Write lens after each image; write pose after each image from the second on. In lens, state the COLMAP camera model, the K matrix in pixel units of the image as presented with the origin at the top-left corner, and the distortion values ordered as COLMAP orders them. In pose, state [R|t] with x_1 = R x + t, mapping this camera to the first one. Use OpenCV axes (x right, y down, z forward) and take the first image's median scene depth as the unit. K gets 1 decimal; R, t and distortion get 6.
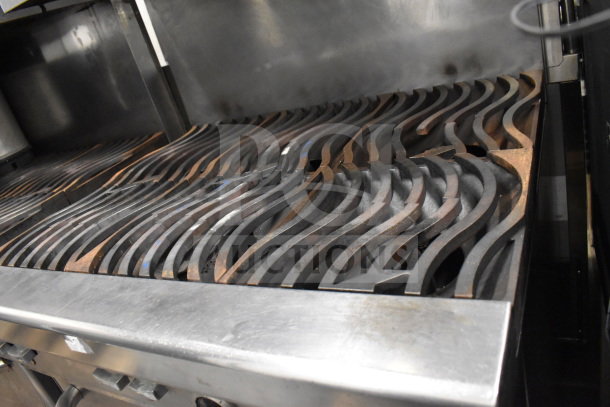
lens RADIAL K [[465.4, 0, 305.0], [0, 465.4, 203.5], [0, 0, 1]] dist [-0.103169, 0.005057]
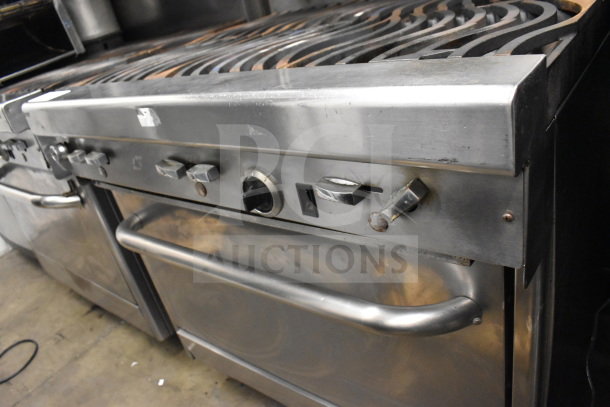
lens RADIAL K [[465.4, 0, 305.0], [0, 465.4, 203.5], [0, 0, 1]] dist [-0.103169, 0.005057]
pose [[0.980018, 0.147837, -0.133078, 0.041077], [-0.136411, 0.986438, 0.091275, 0.235297], [0.144768, -0.071298, 0.986894, -0.059802]]
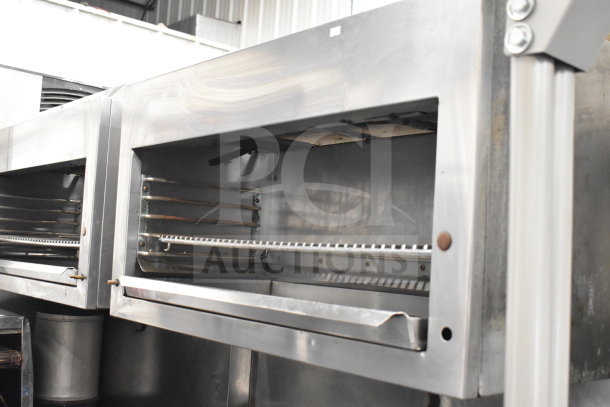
lens RADIAL K [[722.7, 0, 305.0], [0, 722.7, 203.5], [0, 0, 1]] dist [-0.012833, -0.010746]
pose [[0.861732, 0.307811, -0.403324, 0.324096], [-0.453454, 0.823842, -0.340095, -0.287627], [0.227590, 0.475960, 0.849509, -0.496260]]
